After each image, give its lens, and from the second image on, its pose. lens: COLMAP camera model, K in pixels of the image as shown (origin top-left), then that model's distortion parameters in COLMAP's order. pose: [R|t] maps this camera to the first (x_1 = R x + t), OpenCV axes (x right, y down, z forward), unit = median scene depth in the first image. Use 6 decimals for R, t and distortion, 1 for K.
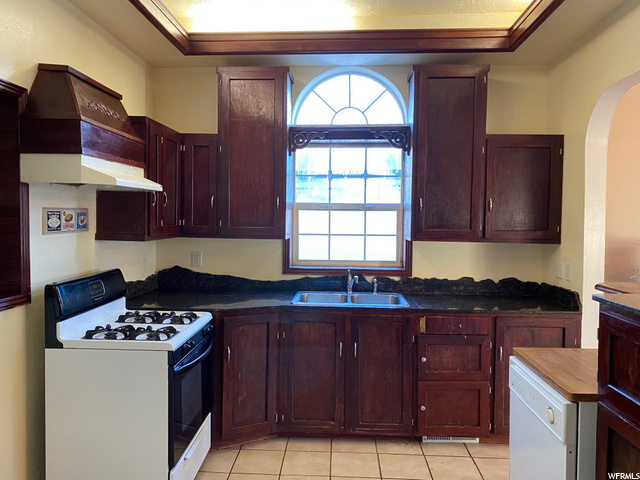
lens RADIAL K [[495.0, 0, 319.4], [0, 495.0, 236.7], [0, 0, 1]] dist [-0.052796, 0.041961]
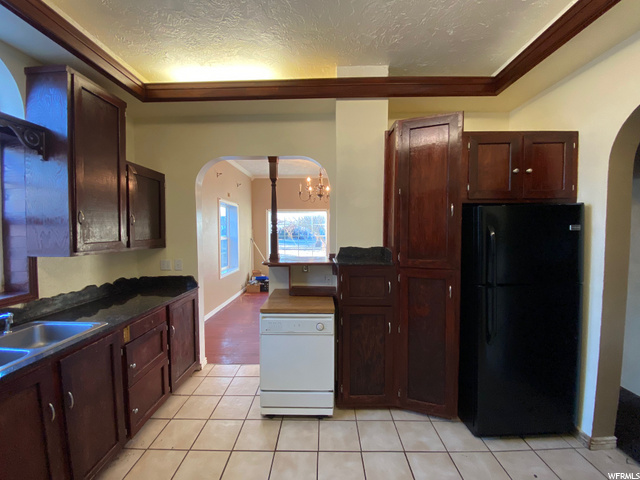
lens RADIAL K [[260.8, 0, 320.8], [0, 260.8, 242.6], [0, 0, 1]] dist [-0.016437, -0.000612]
pose [[-0.030413, -0.058779, 0.997808, -0.310855], [0.037277, 0.997508, 0.059898, -0.030557], [-0.998842, 0.039017, -0.028146, 0.555779]]
